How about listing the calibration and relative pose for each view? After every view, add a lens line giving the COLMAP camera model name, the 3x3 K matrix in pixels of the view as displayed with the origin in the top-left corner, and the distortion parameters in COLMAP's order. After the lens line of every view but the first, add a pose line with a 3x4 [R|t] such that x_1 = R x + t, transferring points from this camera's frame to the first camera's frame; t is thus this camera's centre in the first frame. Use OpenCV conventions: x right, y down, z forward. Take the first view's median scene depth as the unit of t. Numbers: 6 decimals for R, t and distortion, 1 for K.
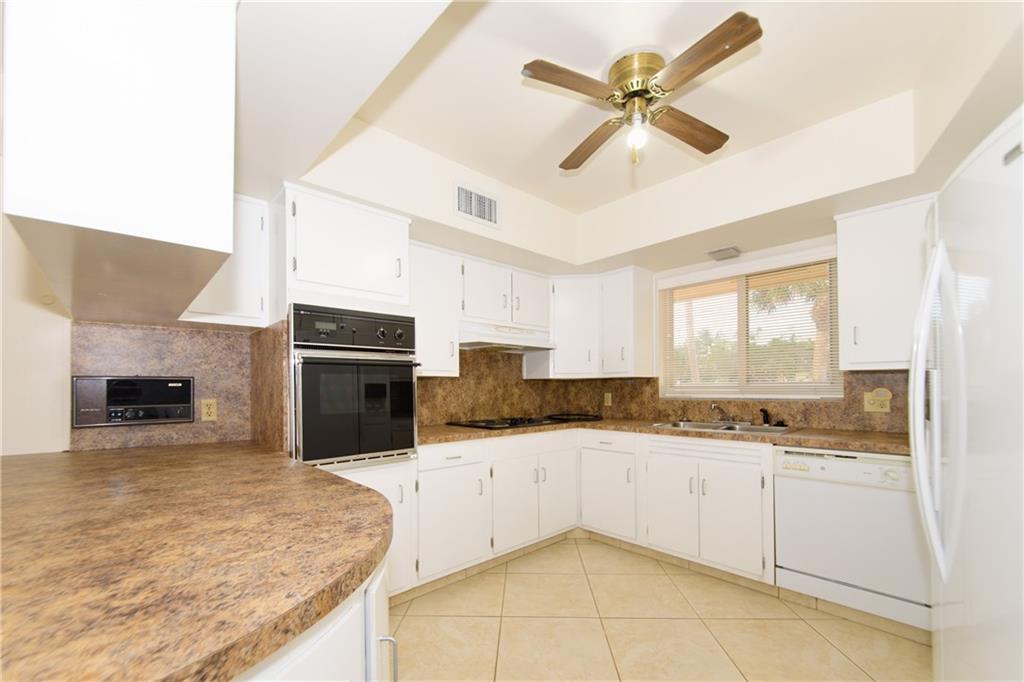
lens RADIAL K [[410.7, 0, 513.5], [0, 410.7, 385.2], [0, 0, 1]] dist [-0.001486, -0.000362]
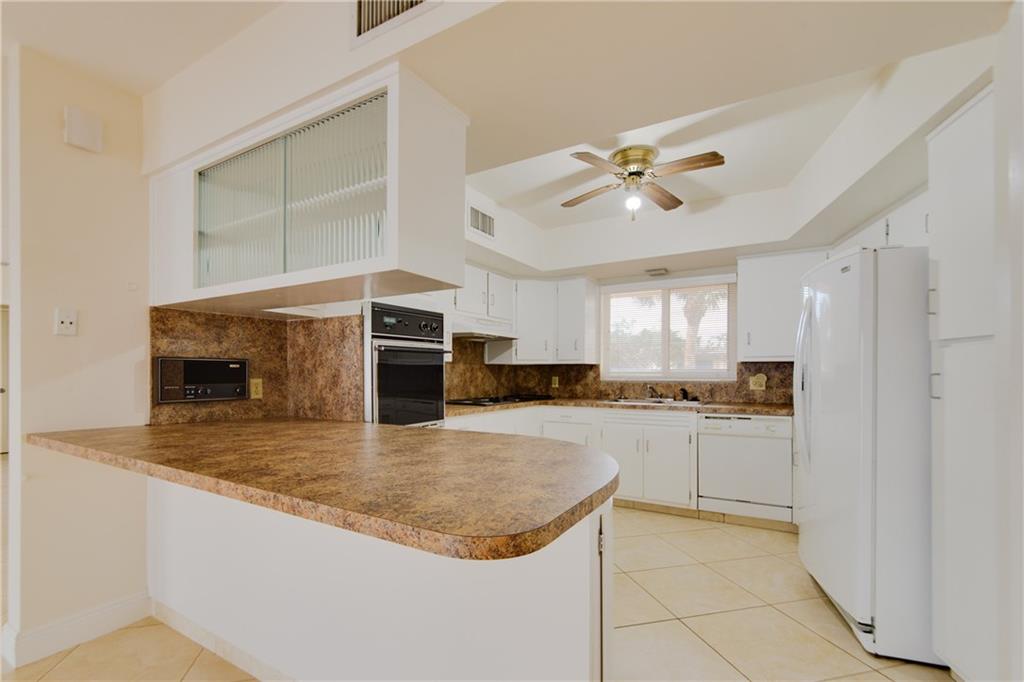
lens RADIAL K [[427.3, 0, 485.4], [0, 427.3, 374.3], [0, 0, 1]] dist [0.001242, 0.000079]
pose [[0.975095, 0.007657, 0.221657, -0.391286], [-0.010011, 0.999905, 0.009498, 0.003794], [-0.221563, -0.011480, 0.975078, -0.272270]]
